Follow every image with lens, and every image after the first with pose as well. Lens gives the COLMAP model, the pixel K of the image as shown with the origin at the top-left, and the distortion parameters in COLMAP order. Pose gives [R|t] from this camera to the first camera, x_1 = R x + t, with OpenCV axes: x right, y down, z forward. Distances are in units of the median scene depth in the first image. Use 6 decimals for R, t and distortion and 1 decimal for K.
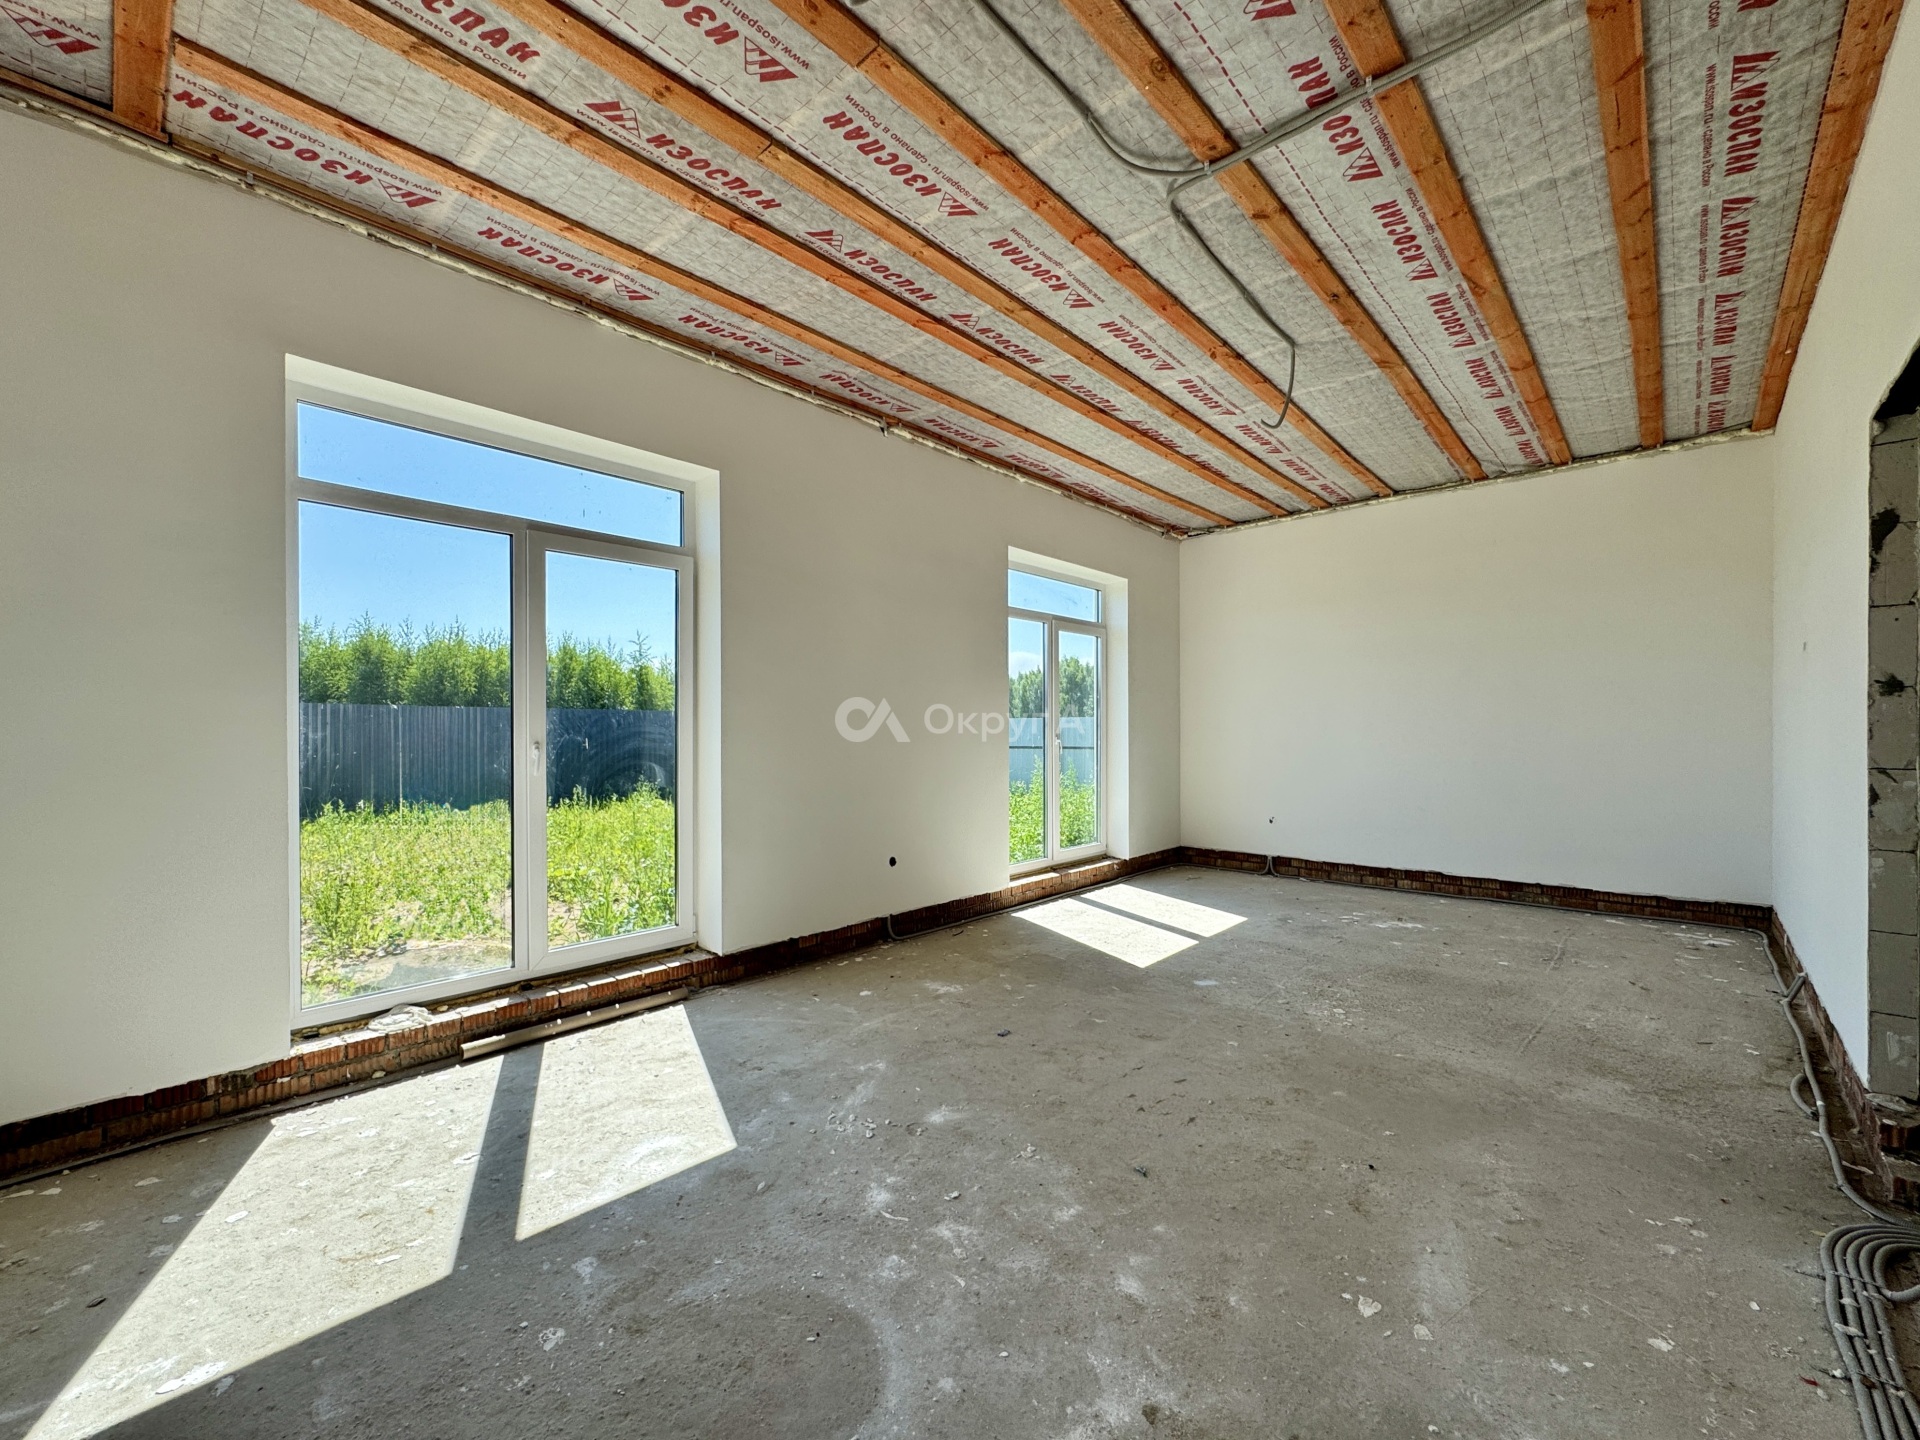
lens RADIAL K [[774.4, 0, 956.6], [0, 774.4, 727.6], [0, 0, 1]] dist [-0.004080, 0.001032]
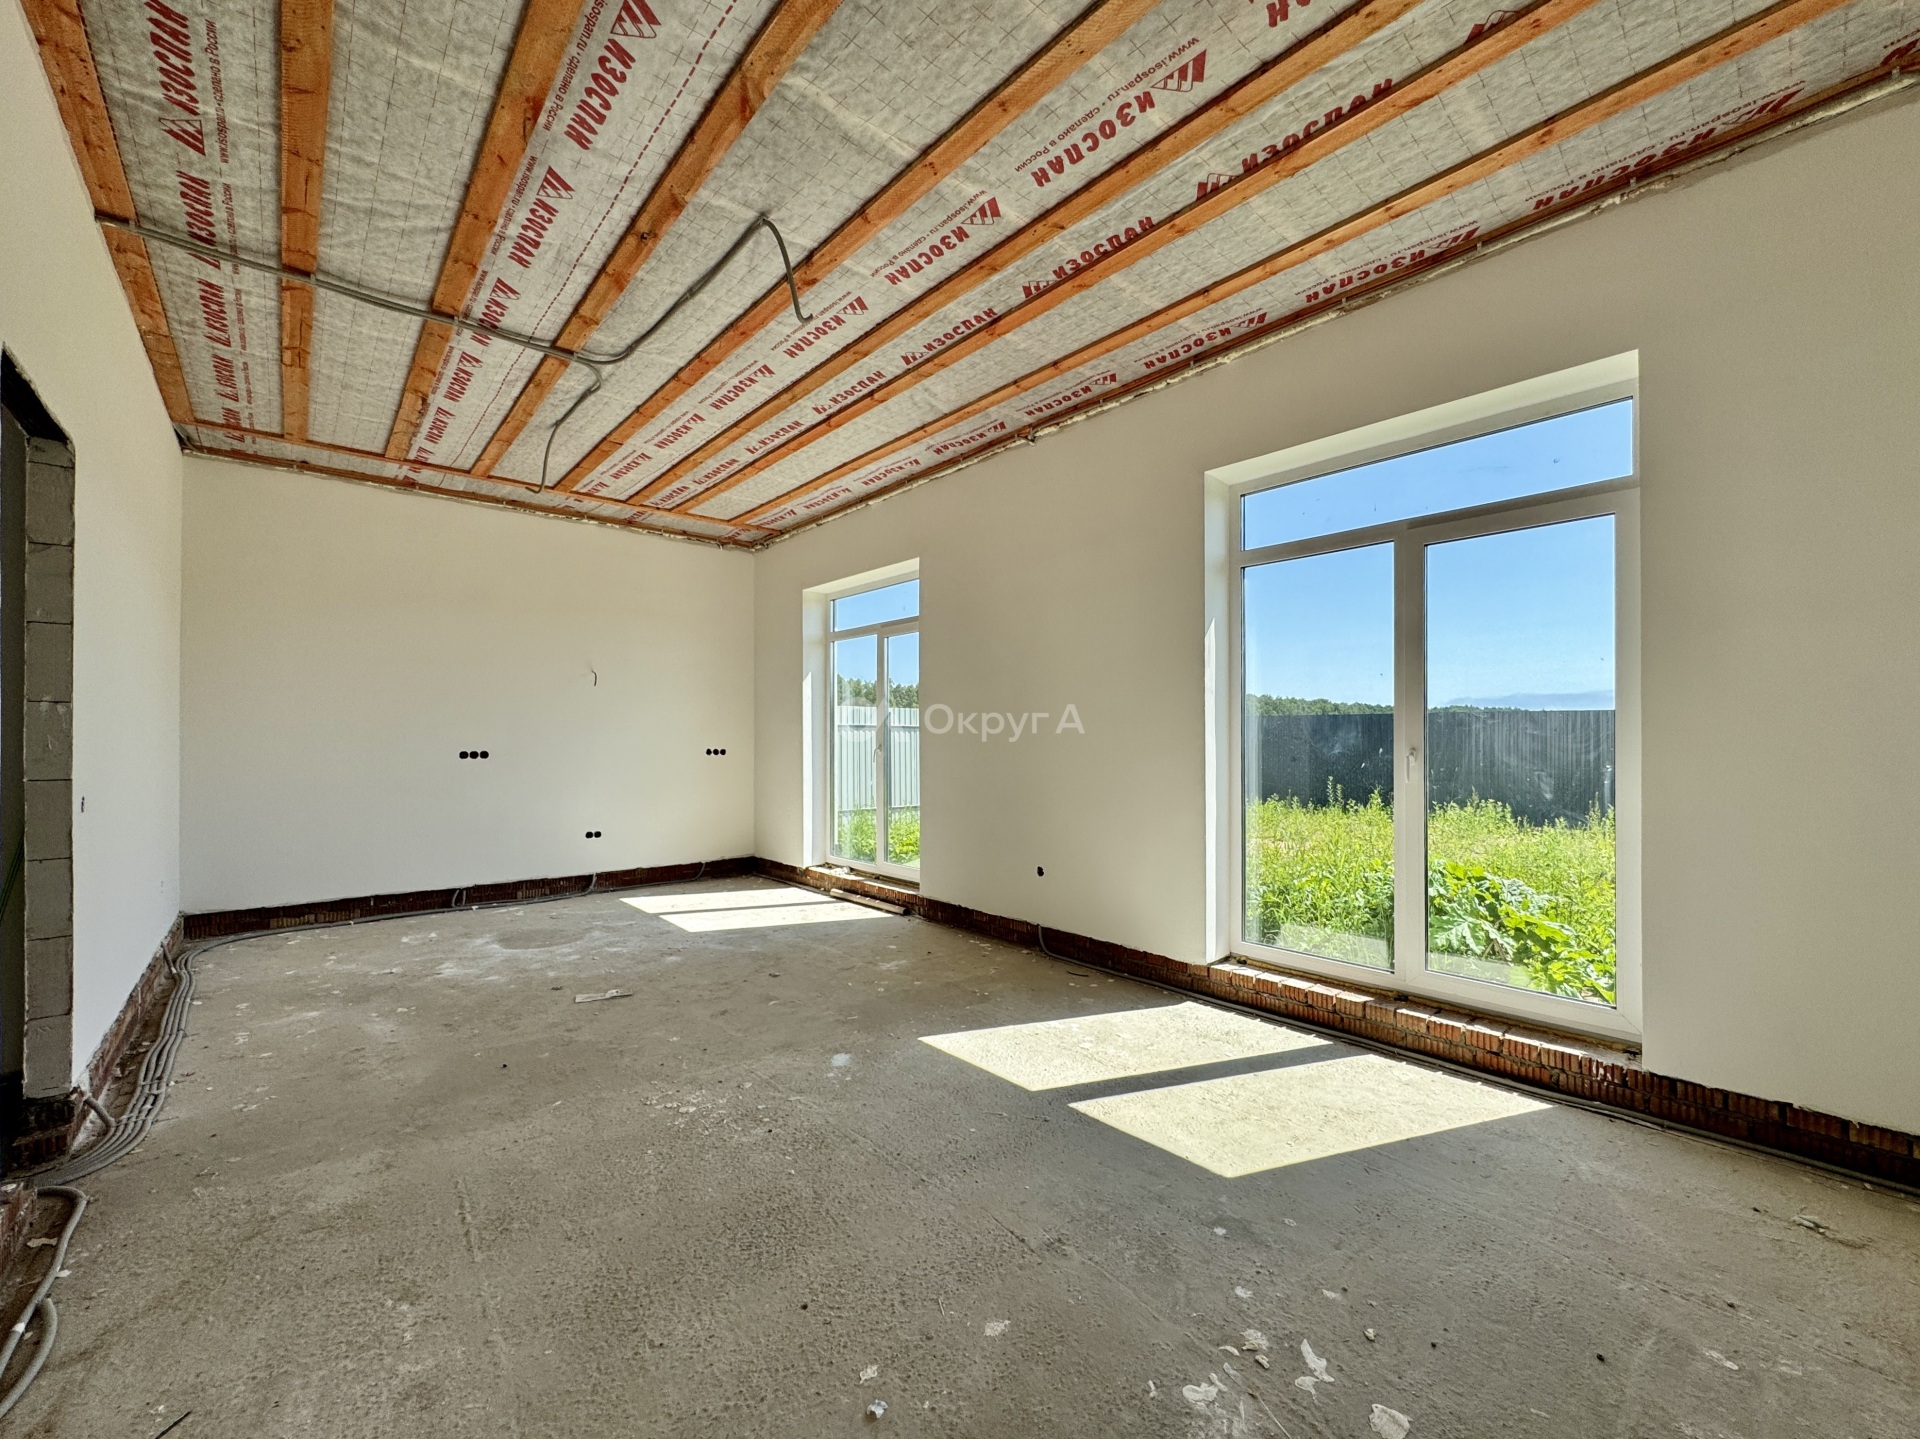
lens RADIAL K [[782.1, 0, 957.6], [0, 782.1, 730.3], [0, 0, 1]] dist [0.009064, -0.000339]
pose [[-0.106338, -0.009165, -0.994288, 1.216721], [0.004779, 0.999941, -0.009728, 0.002813], [0.994319, -0.005786, -0.106288, 1.325100]]
